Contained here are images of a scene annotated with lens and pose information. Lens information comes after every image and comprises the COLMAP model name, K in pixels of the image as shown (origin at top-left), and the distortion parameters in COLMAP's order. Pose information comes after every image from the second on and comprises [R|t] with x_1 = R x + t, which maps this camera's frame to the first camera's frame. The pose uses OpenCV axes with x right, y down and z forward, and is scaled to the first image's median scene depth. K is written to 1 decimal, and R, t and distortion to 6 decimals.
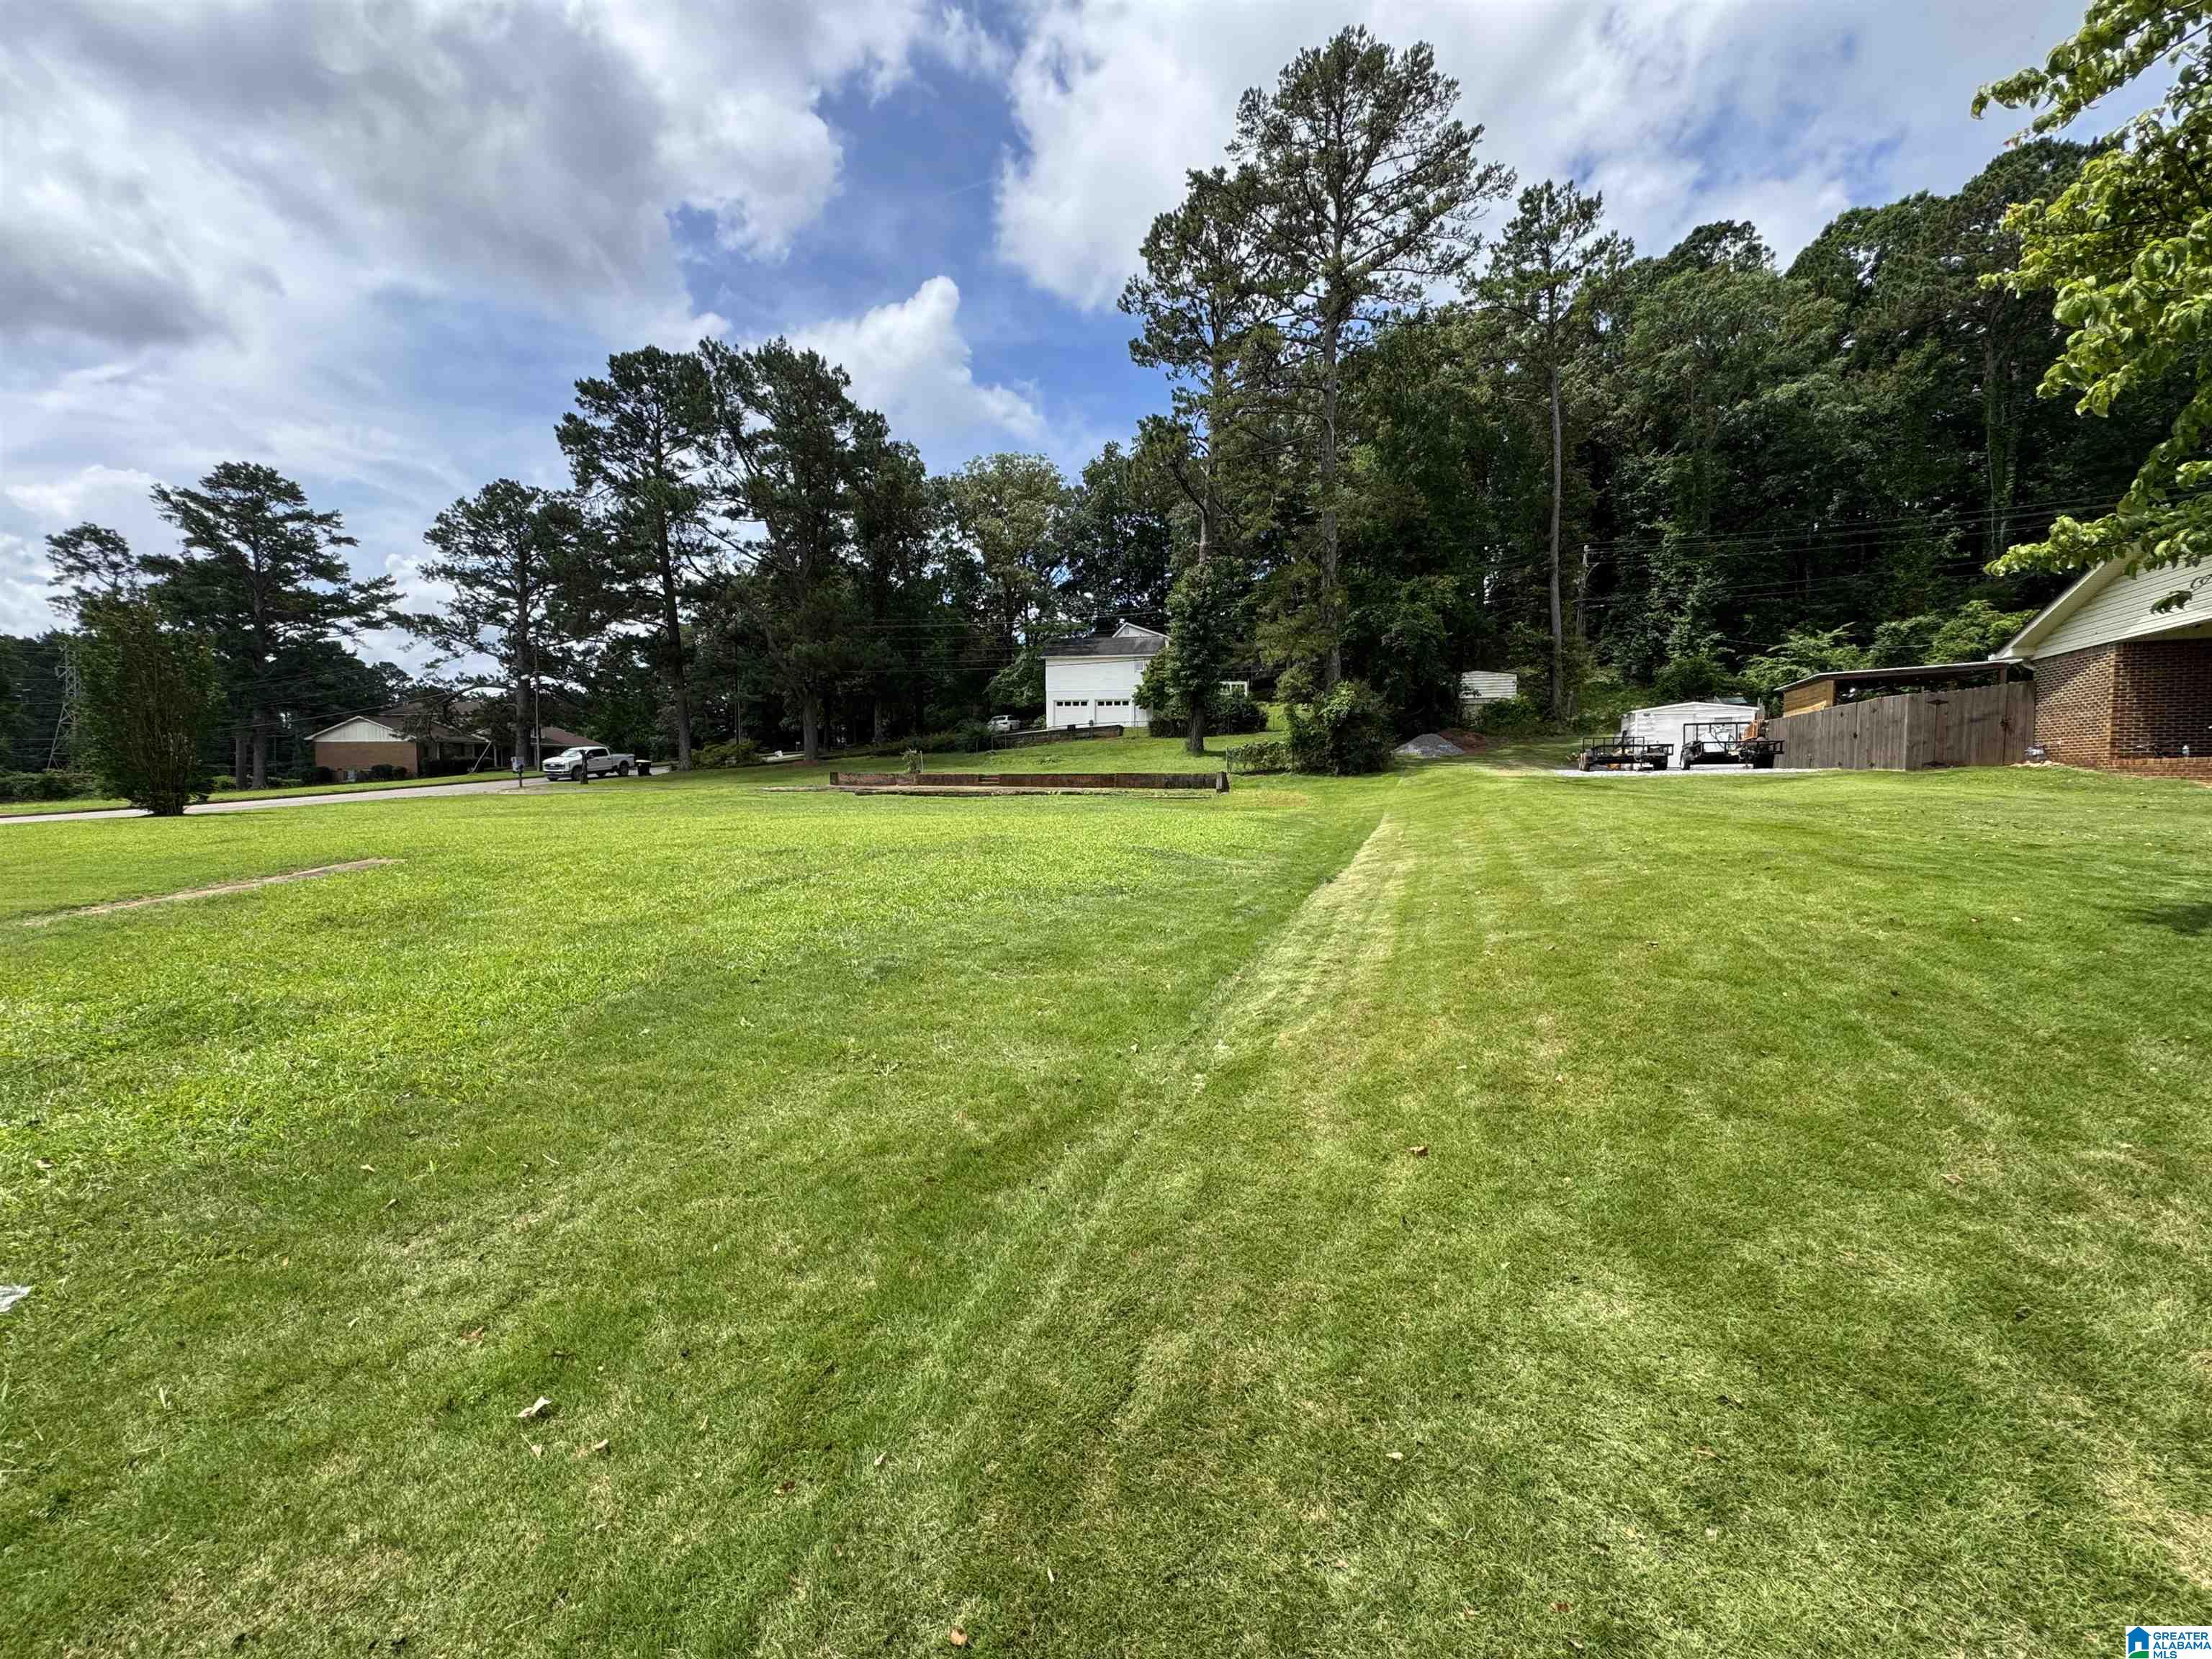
lens RADIAL K [[885.5, 0, 1109.1], [0, 885.5, 826.7], [0, 0, 1]] dist [-0.002275, 0.000555]
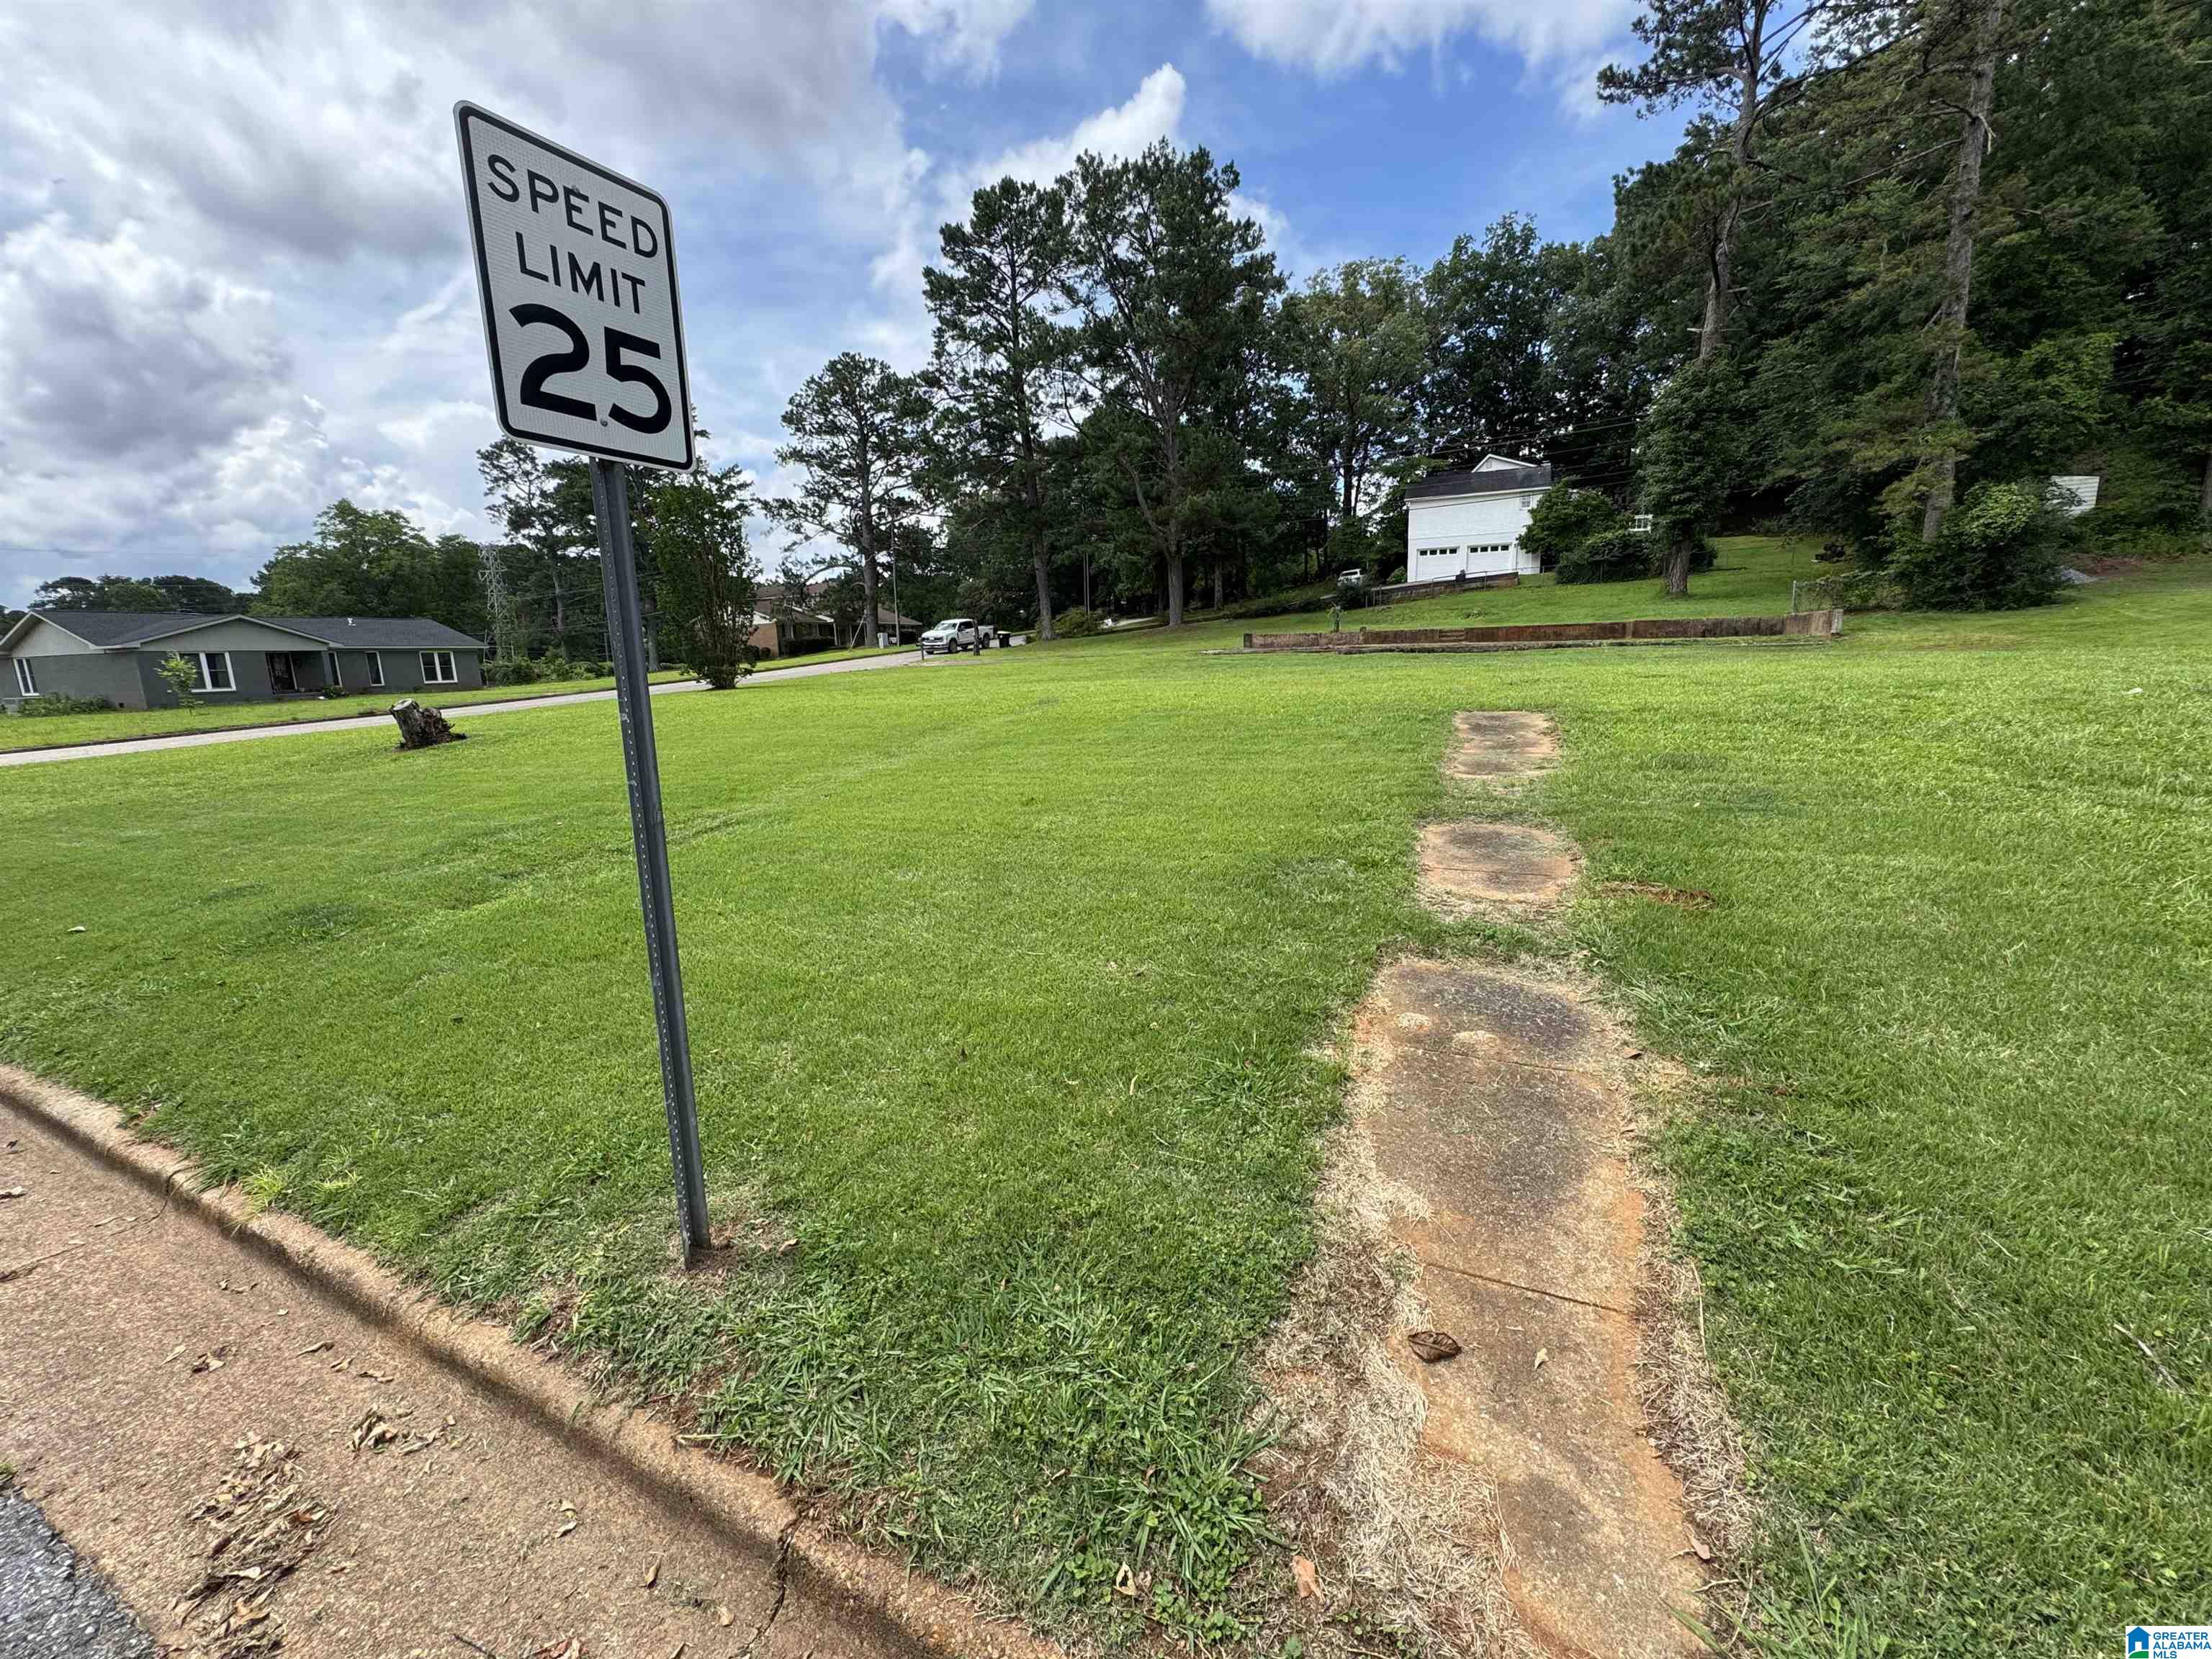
lens RADIAL K [[885.5, 0, 1106.5], [0, 885.5, 827.8], [0, 0, 1]] dist [-0.002275, 0.000555]
pose [[0.971920, 0.018226, -0.234606, -0.218105], [0.015870, 0.989649, 0.142628, 0.005059], [0.234777, -0.142346, 0.961570, 0.035588]]
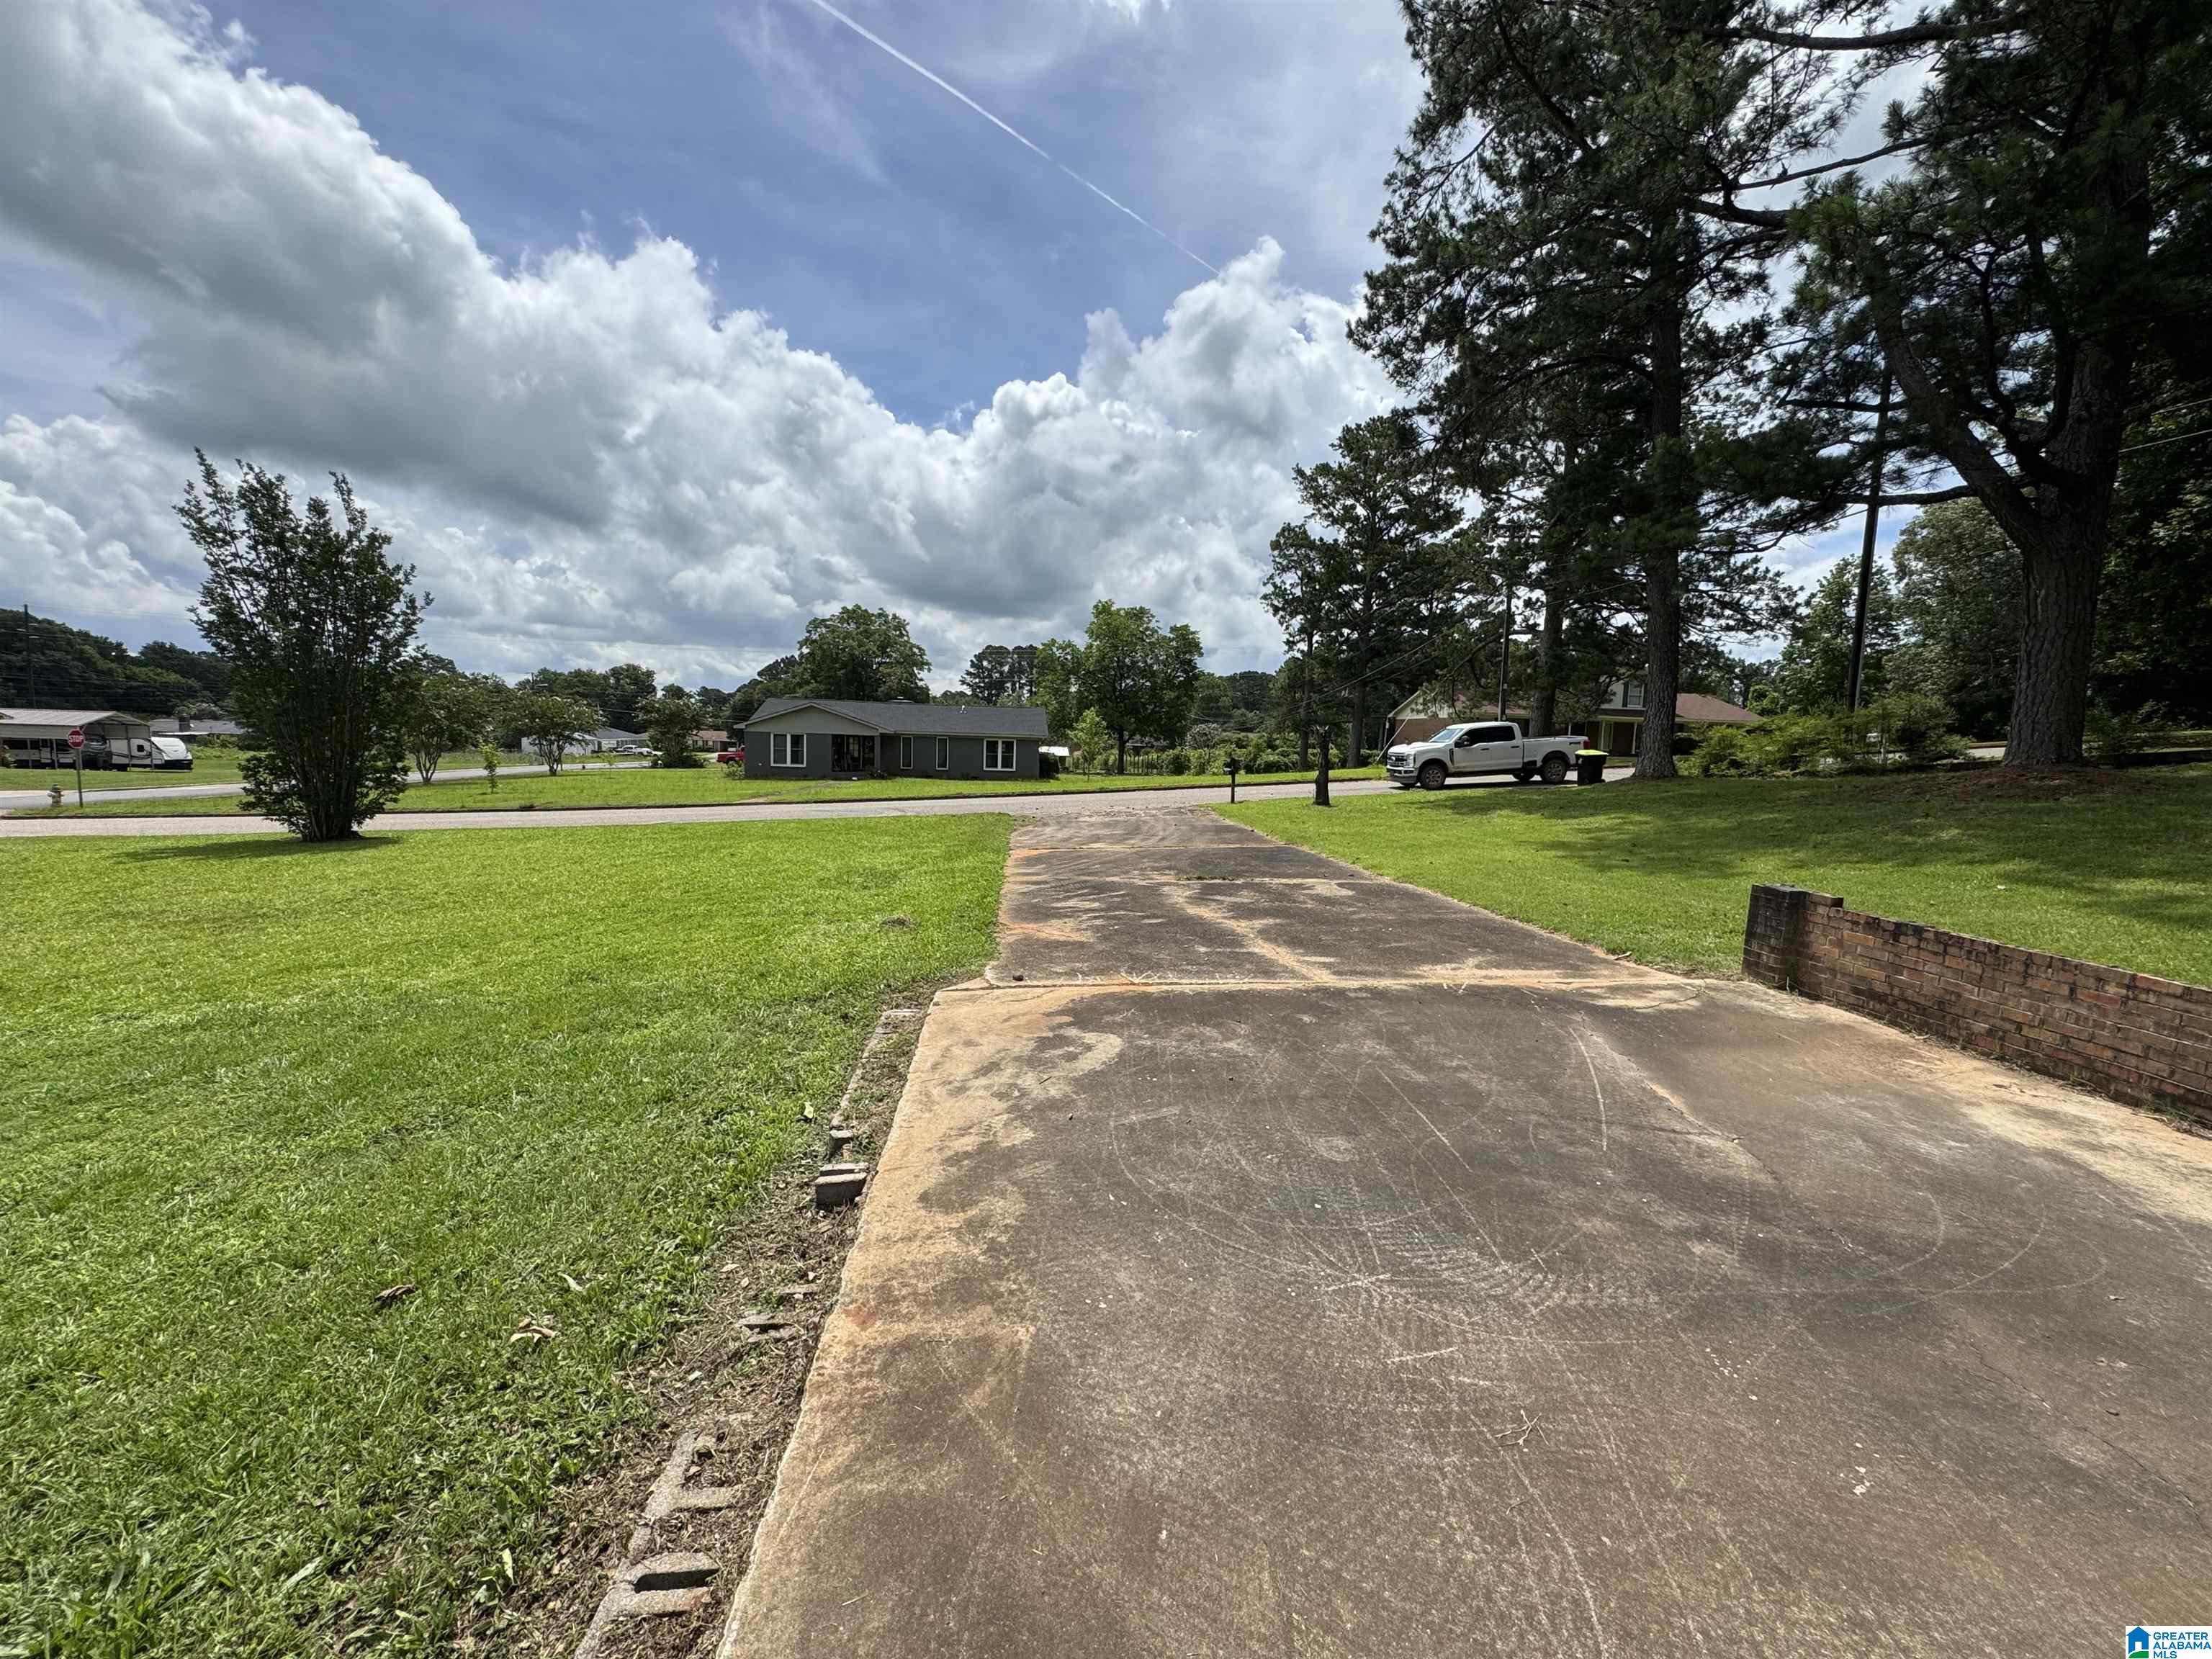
lens RADIAL K [[885.5, 0, 1109.8], [0, 885.5, 836.7], [0, 0, 1]] dist [-0.002275, 0.000555]
pose [[0.276373, 0.114103, -0.954253, -0.197310], [-0.080080, 0.992208, 0.095449, -0.069555], [0.957708, 0.050037, 0.283357, 0.803416]]
